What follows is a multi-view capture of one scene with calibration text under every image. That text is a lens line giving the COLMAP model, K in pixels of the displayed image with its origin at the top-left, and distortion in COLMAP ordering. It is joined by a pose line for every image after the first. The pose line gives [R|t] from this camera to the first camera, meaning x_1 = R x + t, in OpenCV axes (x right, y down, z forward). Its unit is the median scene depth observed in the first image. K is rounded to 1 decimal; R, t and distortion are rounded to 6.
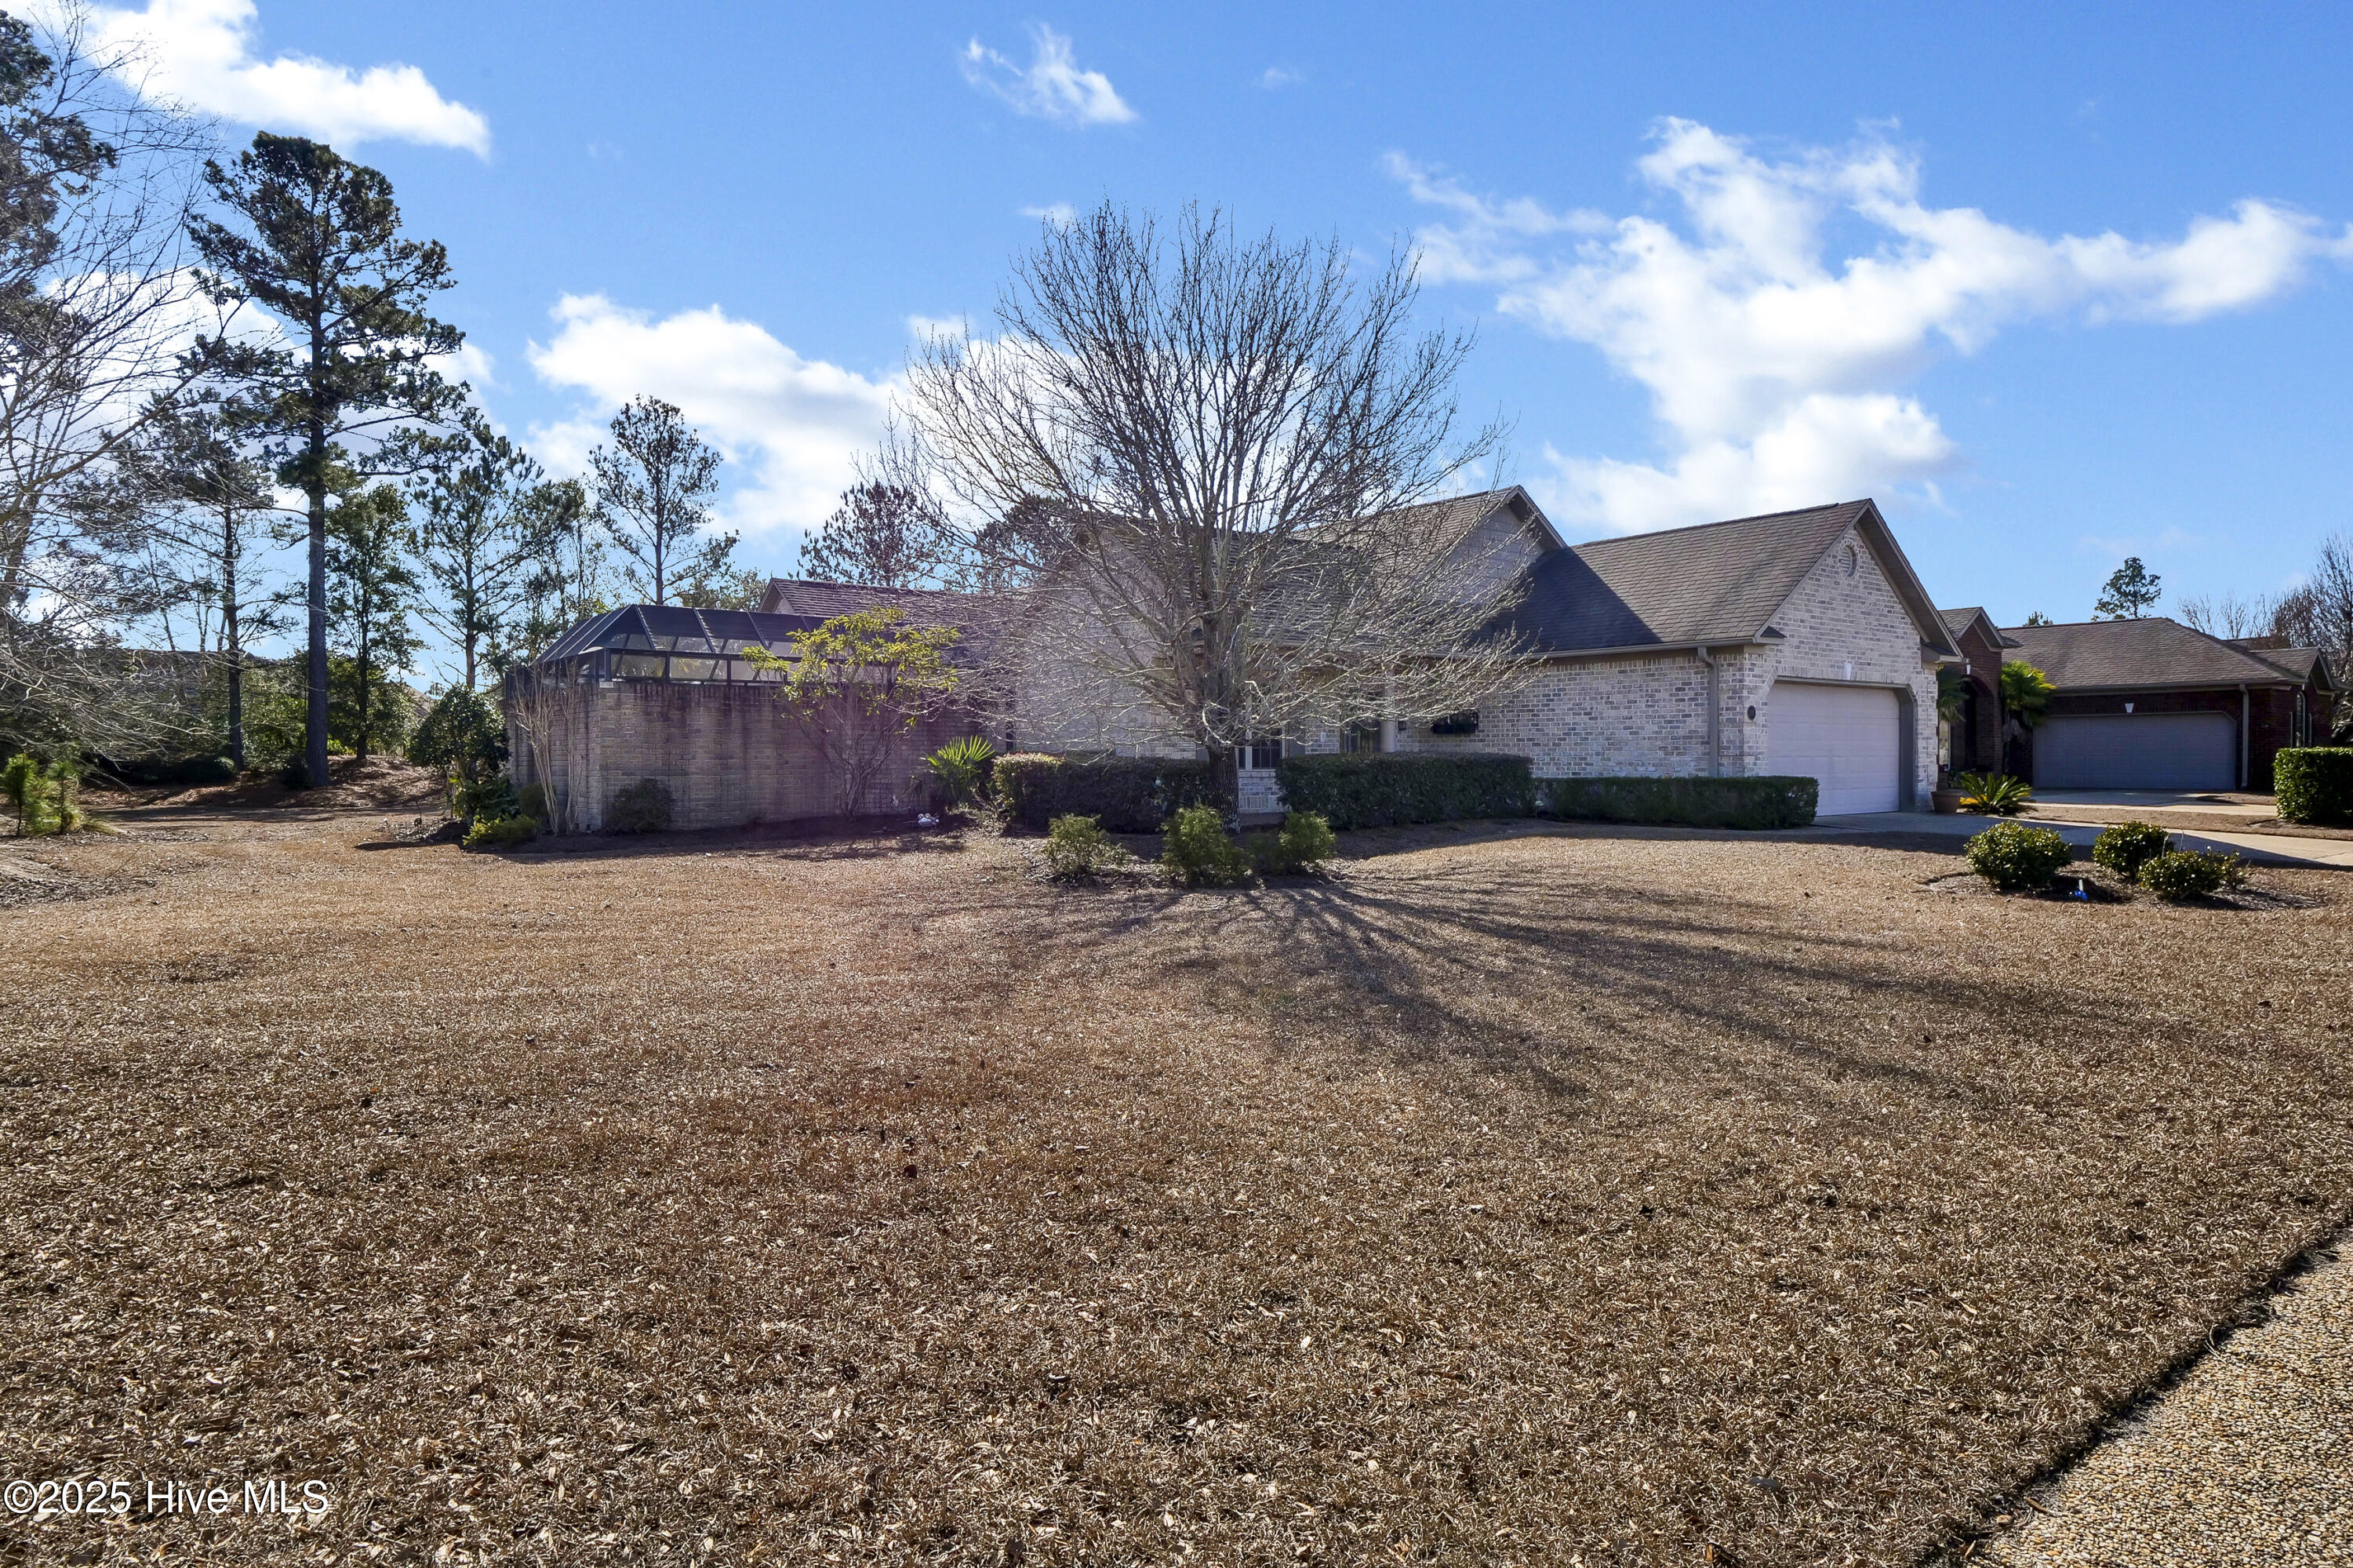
lens RADIAL K [[1254.0, 0, 1167.2], [0, 1254.0, 775.3], [0, 0, 1]] dist [-0.013472, -0.000697]
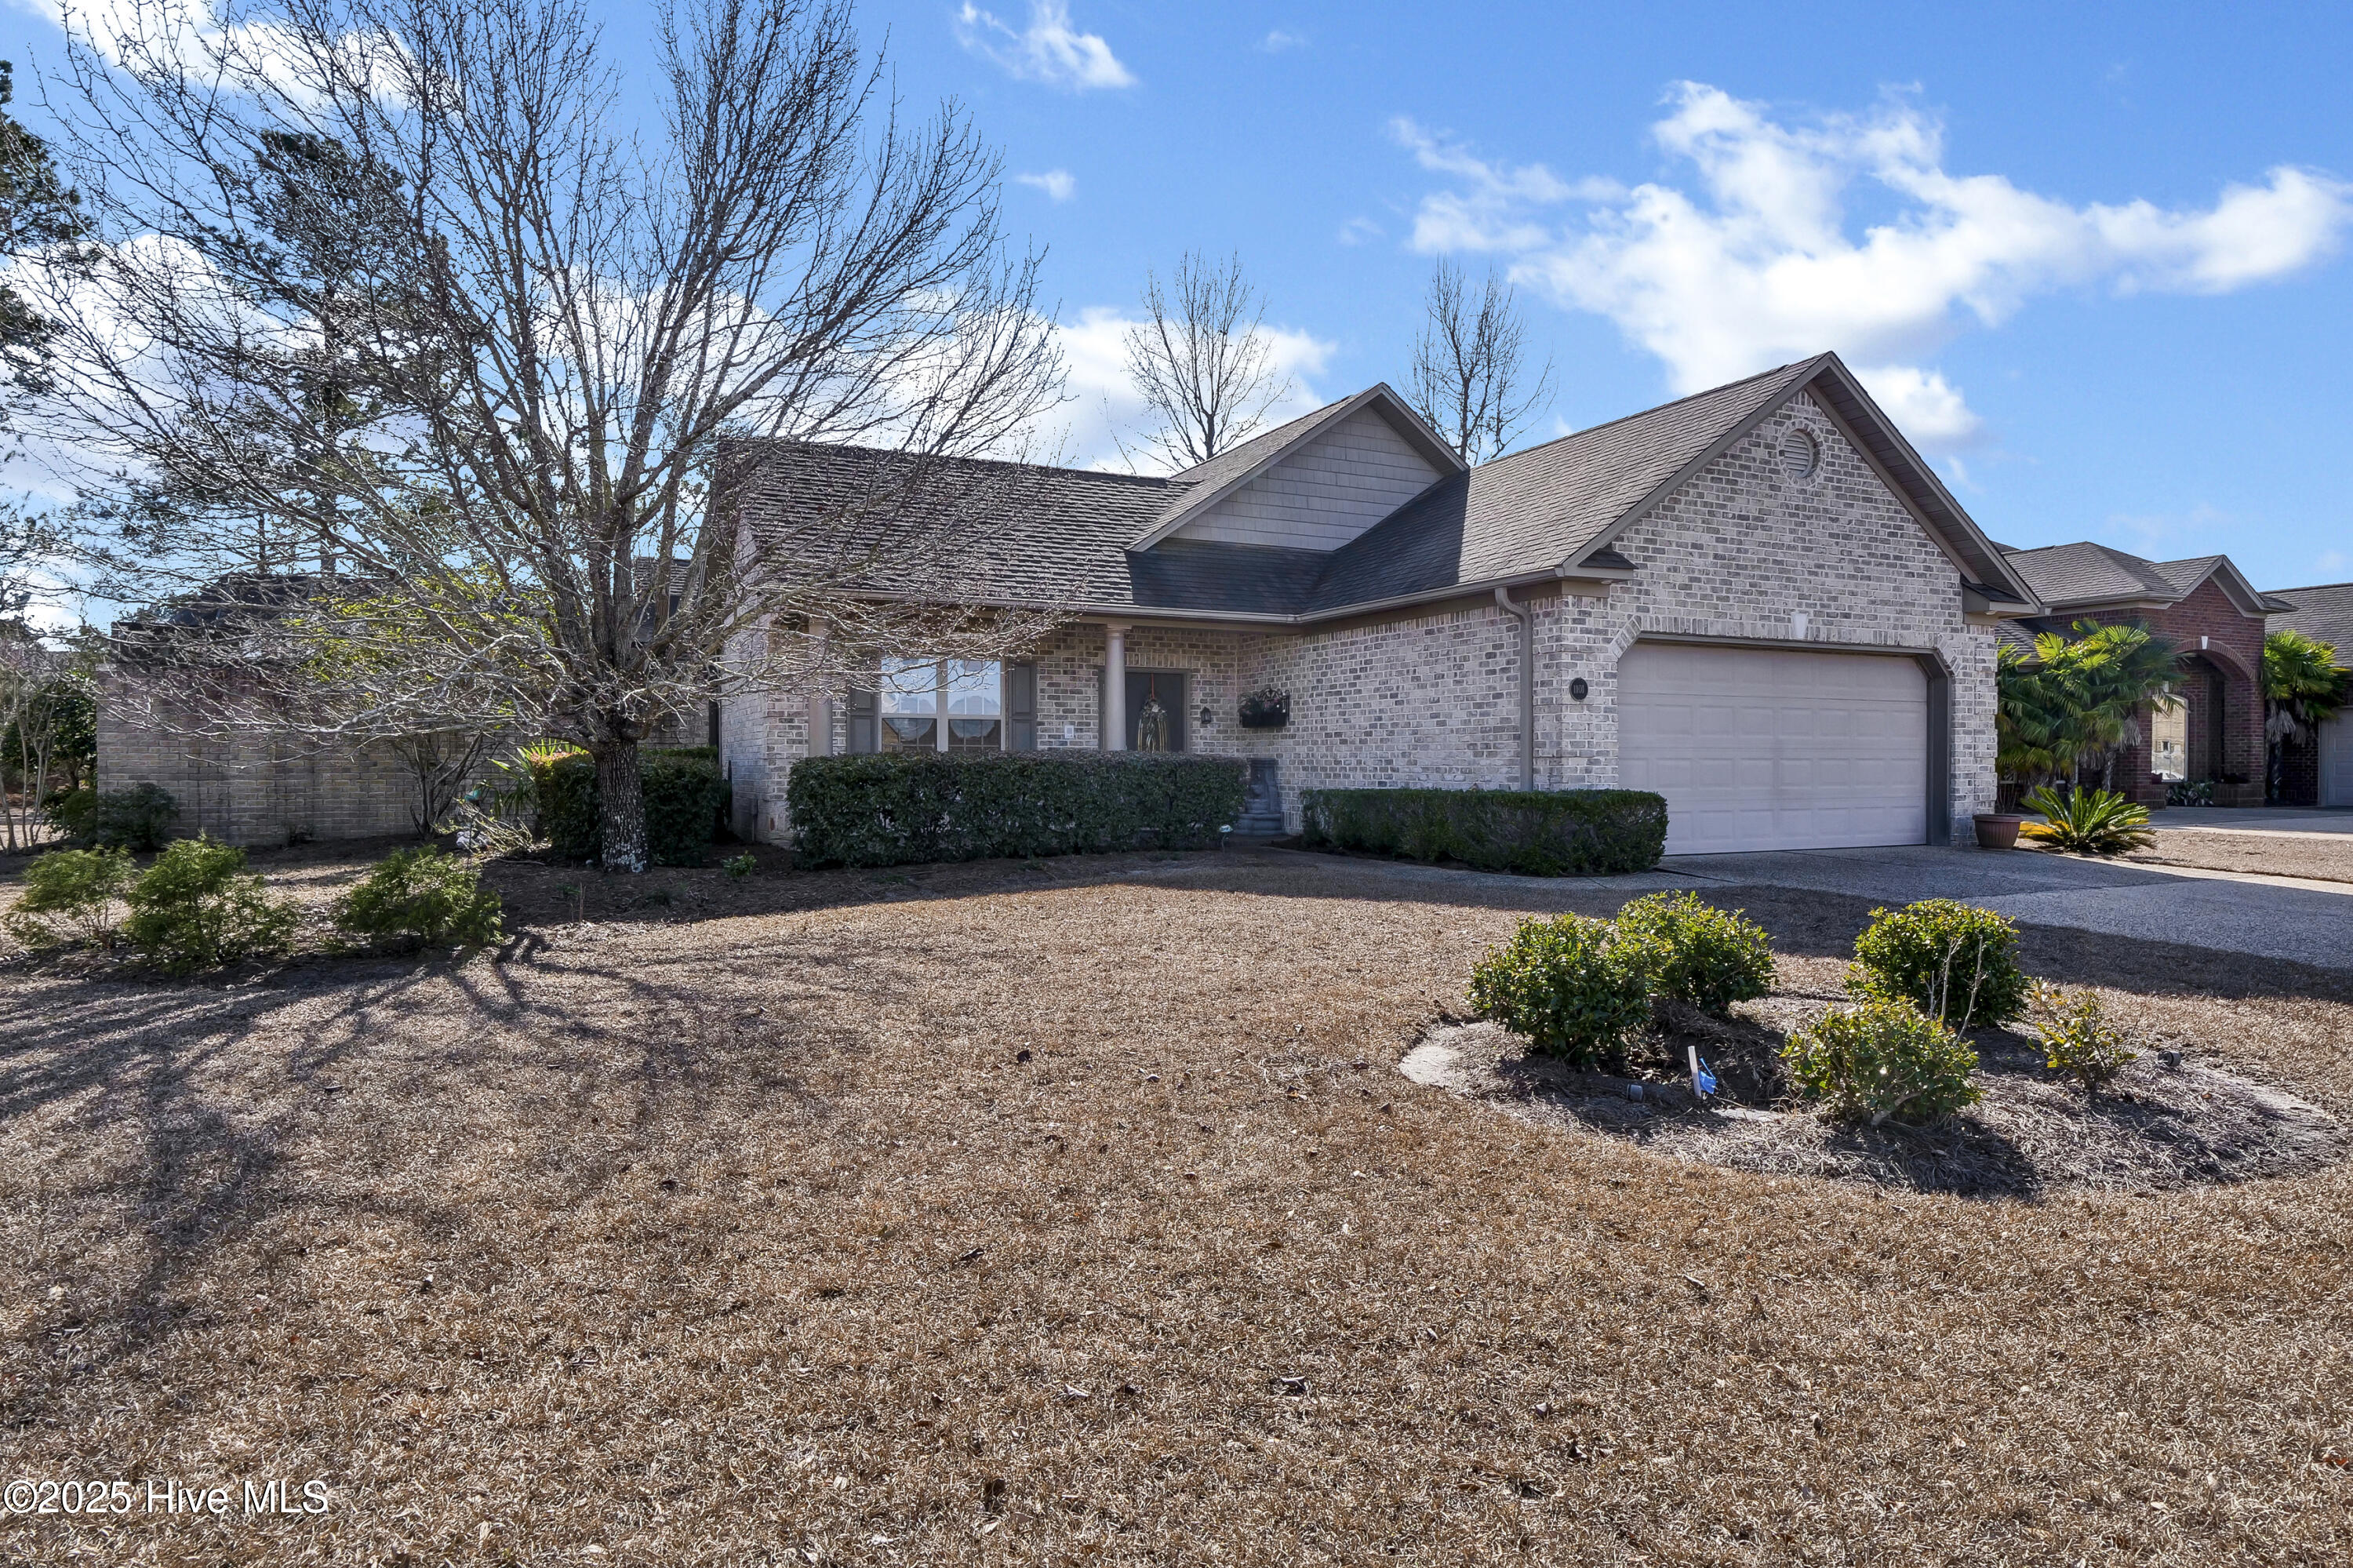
lens RADIAL K [[1254.0, 0, 1184.5], [0, 1254.0, 786.7], [0, 0, 1]] dist [-0.013472, -0.000697]
pose [[0.981791, 0.005326, -0.189888, 0.359266], [-0.004366, 0.999975, 0.005475, -0.003222], [0.189912, -0.004546, 0.981791, 0.312765]]
